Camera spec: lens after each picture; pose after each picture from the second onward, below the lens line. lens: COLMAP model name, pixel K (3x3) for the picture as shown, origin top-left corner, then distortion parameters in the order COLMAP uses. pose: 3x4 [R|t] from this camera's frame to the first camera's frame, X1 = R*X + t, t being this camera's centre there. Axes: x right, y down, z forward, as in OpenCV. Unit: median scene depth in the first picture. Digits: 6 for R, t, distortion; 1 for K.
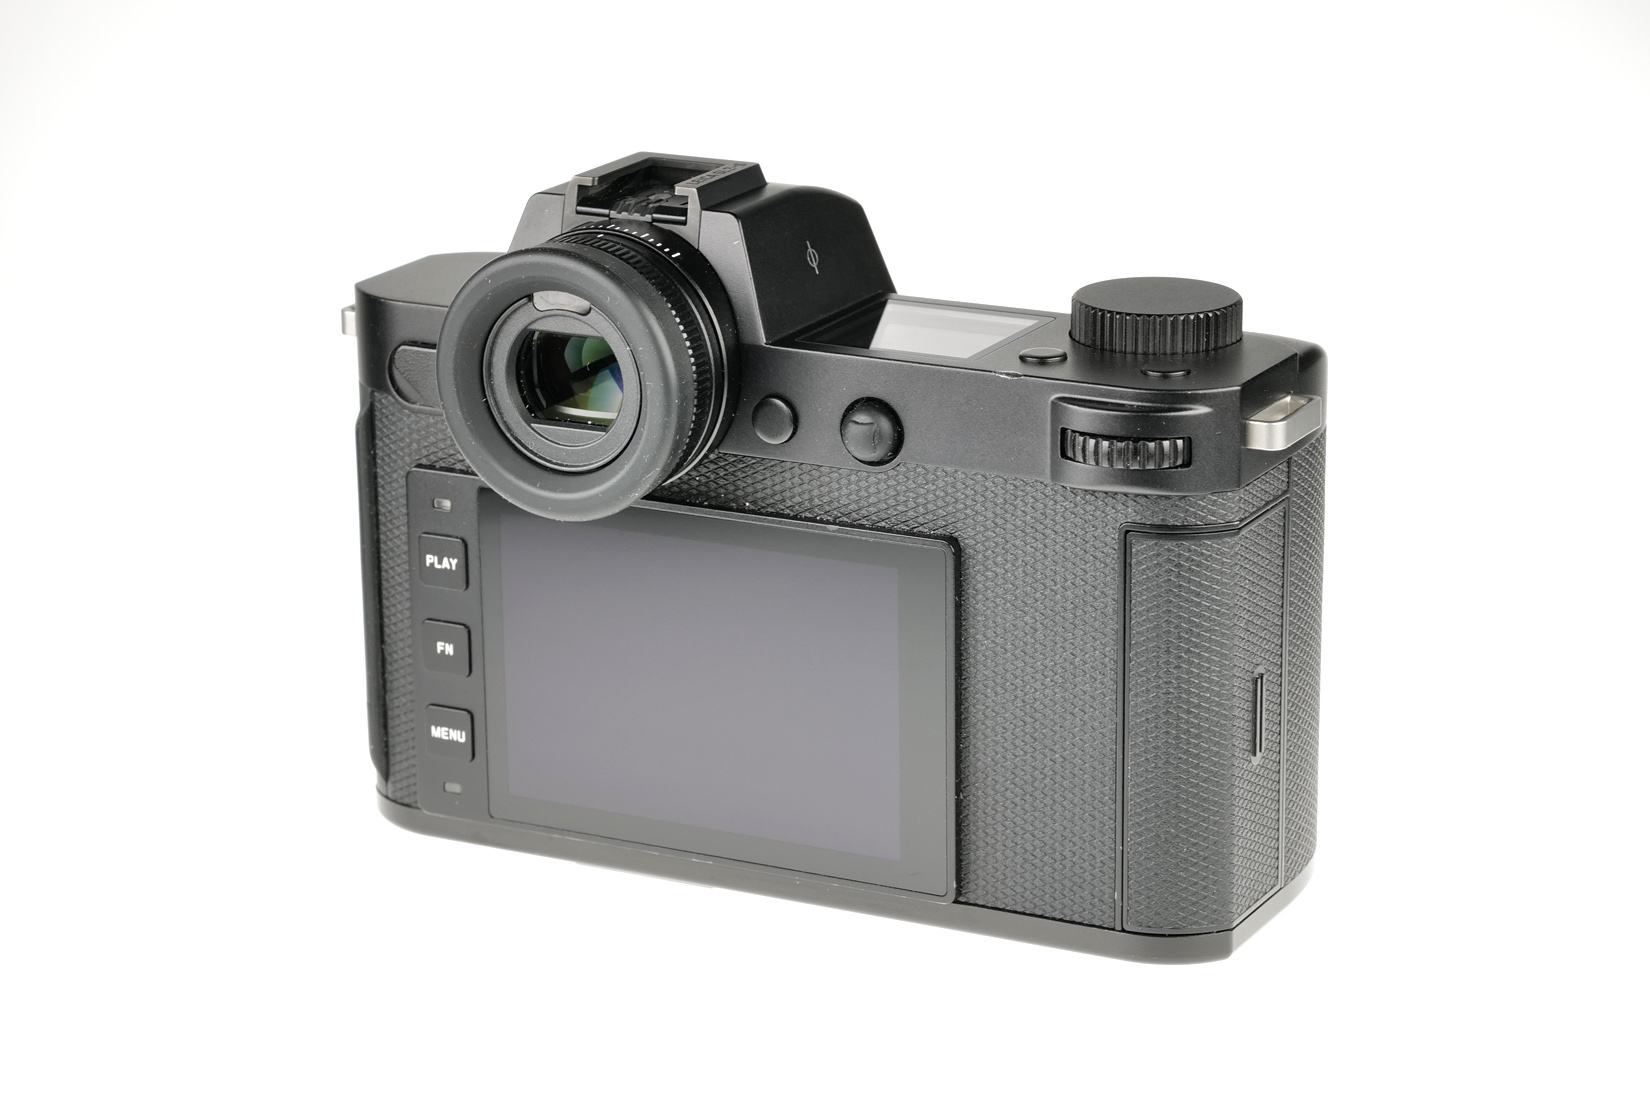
lens RADIAL K [[4520.8, 0, 825.0], [0, 4520.8, 550.0], [0, 0, 1]] dist [-0.081435, -1.310006]
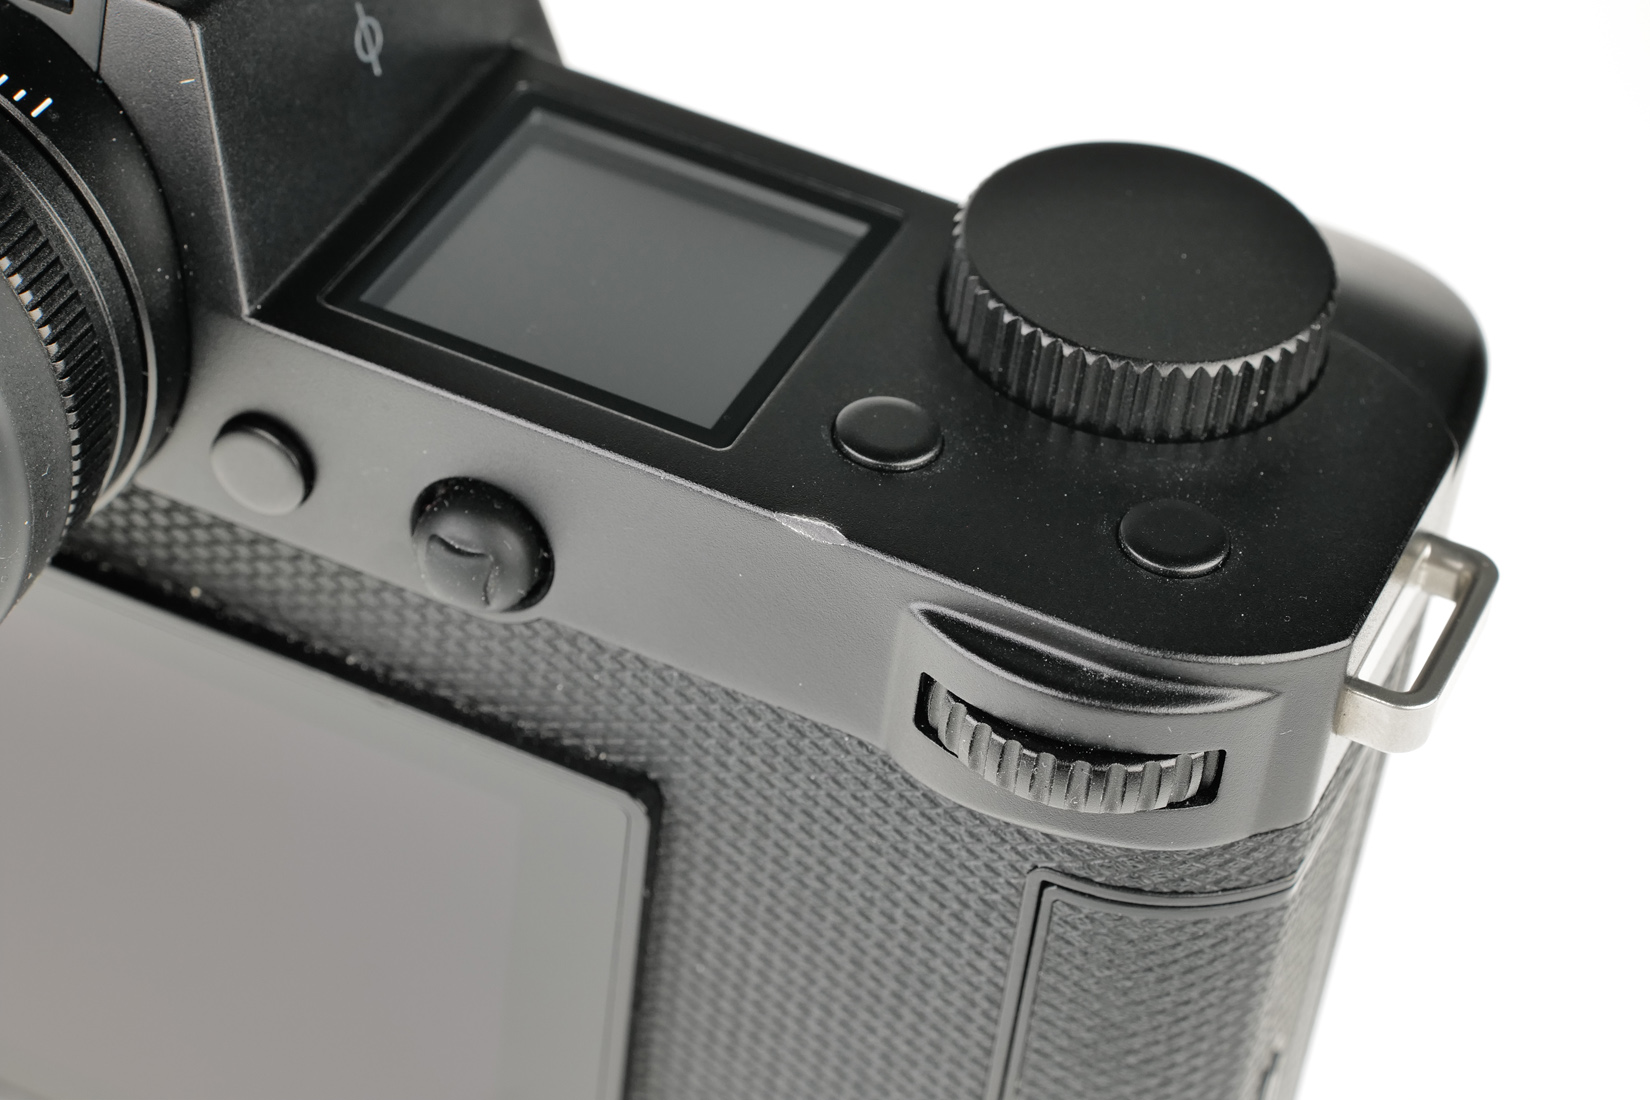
lens RADIAL K [[4520.8, 0, 825.0], [0, 4520.8, 550.0], [0, 0, 1]] dist [-0.081435, -1.310006]
pose [[0.993120, 0.047294, 0.107130, -0.003322], [-0.088223, 0.903748, 0.418875, -0.211522], [-0.077008, -0.425444, 0.901702, 0.600453]]
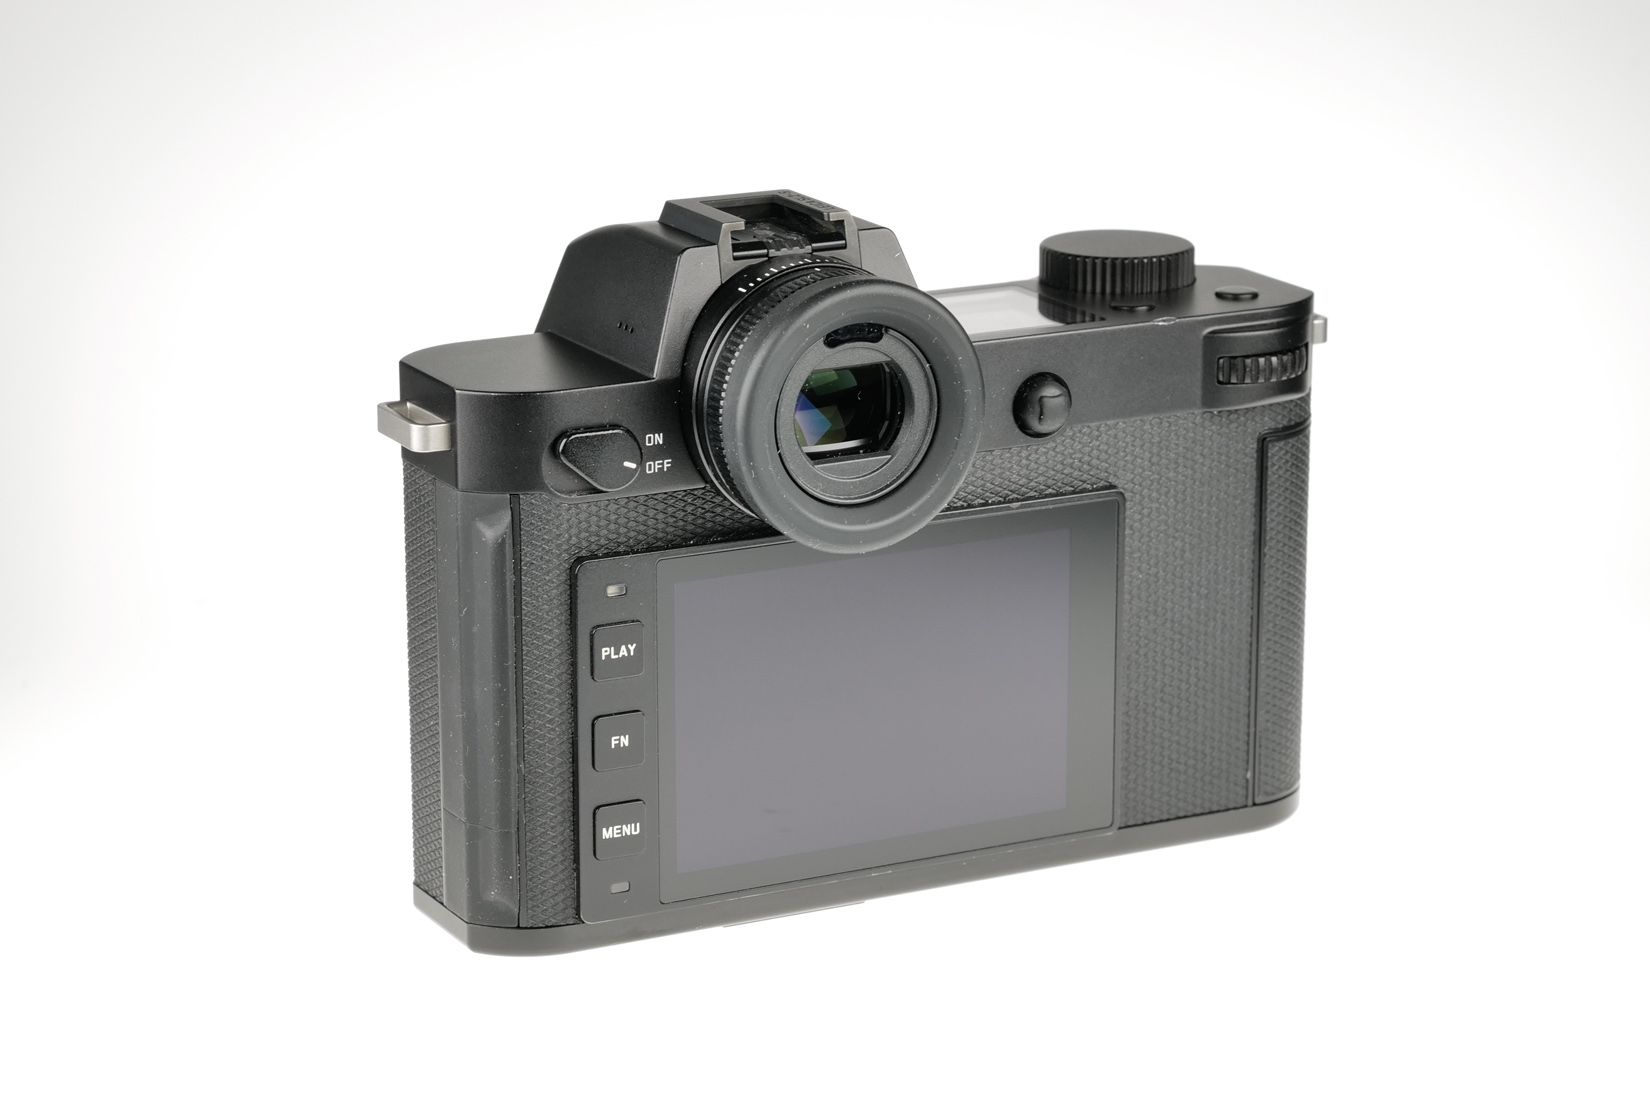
lens RADIAL K [[4520.8, 0, 825.0], [0, 4520.8, 550.0], [0, 0, 1]] dist [-0.081435, -1.310006]
pose [[0.586848, -0.202550, 0.783953, -0.853868], [0.236989, 0.968773, 0.072898, -0.082248], [-0.774239, 0.143008, 0.616525, 0.390120]]
